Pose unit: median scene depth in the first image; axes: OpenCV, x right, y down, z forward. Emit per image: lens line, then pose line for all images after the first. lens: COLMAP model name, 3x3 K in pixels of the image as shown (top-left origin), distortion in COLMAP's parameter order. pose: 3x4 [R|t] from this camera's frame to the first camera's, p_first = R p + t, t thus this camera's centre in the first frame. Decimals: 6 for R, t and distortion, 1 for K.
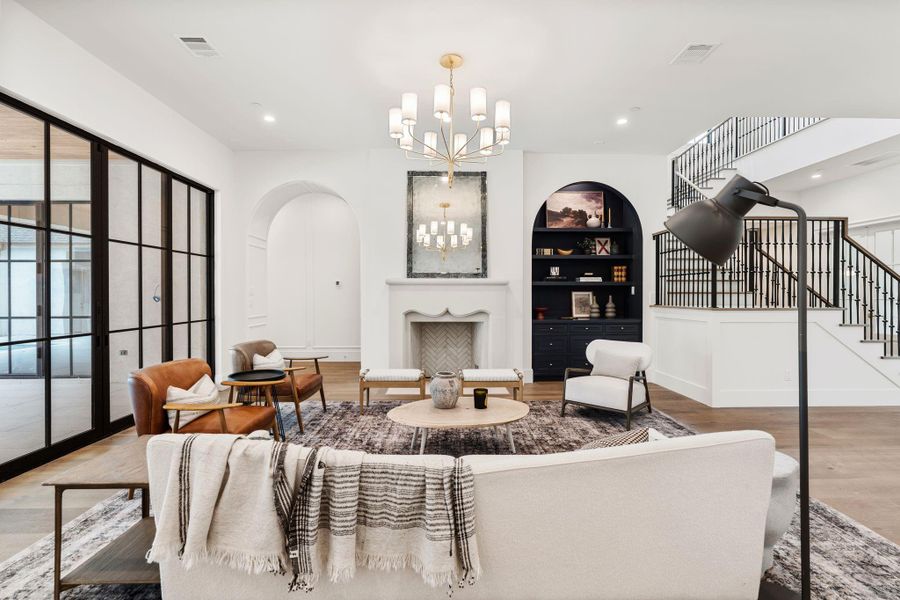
lens RADIAL K [[404.5, 0, 450.8], [0, 404.5, 298.1], [0, 0, 1]] dist [-0.012138, 0.001685]
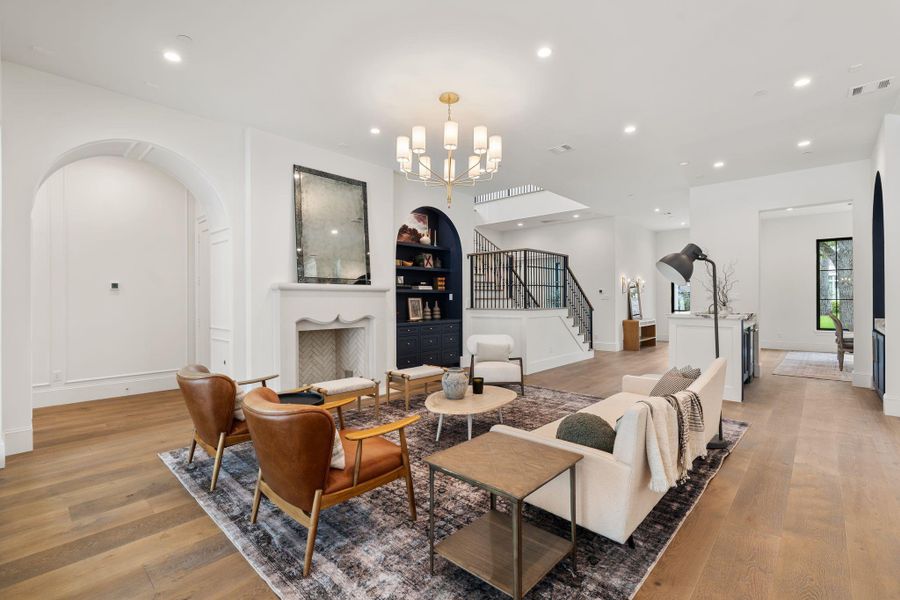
lens RADIAL K [[404.5, 0, 453.6], [0, 404.5, 298.9], [0, 0, 1]] dist [-0.012138, 0.001685]
pose [[0.687742, -0.001453, 0.725954, -0.498020], [0.010134, 0.999920, -0.007599, -0.003183], [-0.725885, 0.012583, 0.687701, 0.121120]]
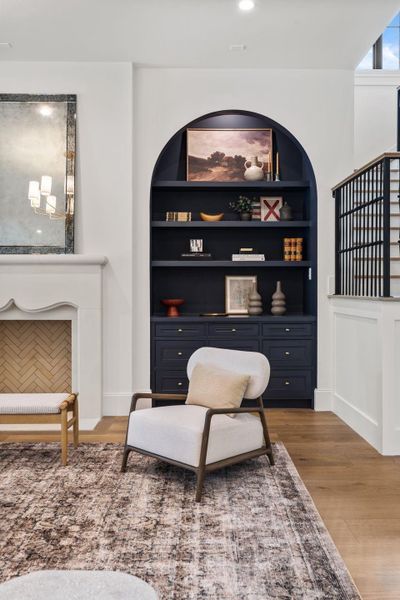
lens RADIAL K [[508.4, 0, 199.0], [0, 508.4, 292.3], [0, 0, 1]] dist [0.011384, 0.001657]
pose [[0.999971, -0.000996, -0.007553, 0.288099], [0.000992, 0.999999, -0.000572, 0.013207], [0.007554, 0.000564, 0.999971, 0.157455]]
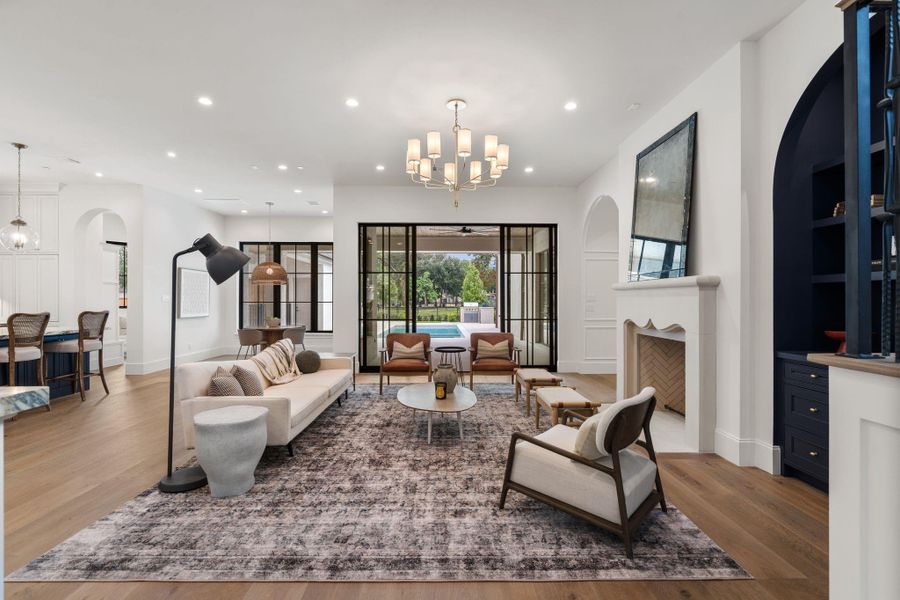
lens RADIAL K [[404.5, 0, 450.0], [0, 404.5, 298.5], [0, 0, 1]] dist [-0.012138, 0.001685]
pose [[0.002808, -0.001412, -0.999995, 0.710567], [-0.009463, 0.999954, -0.001439, -0.008227], [0.999951, 0.009467, 0.002795, 0.586201]]
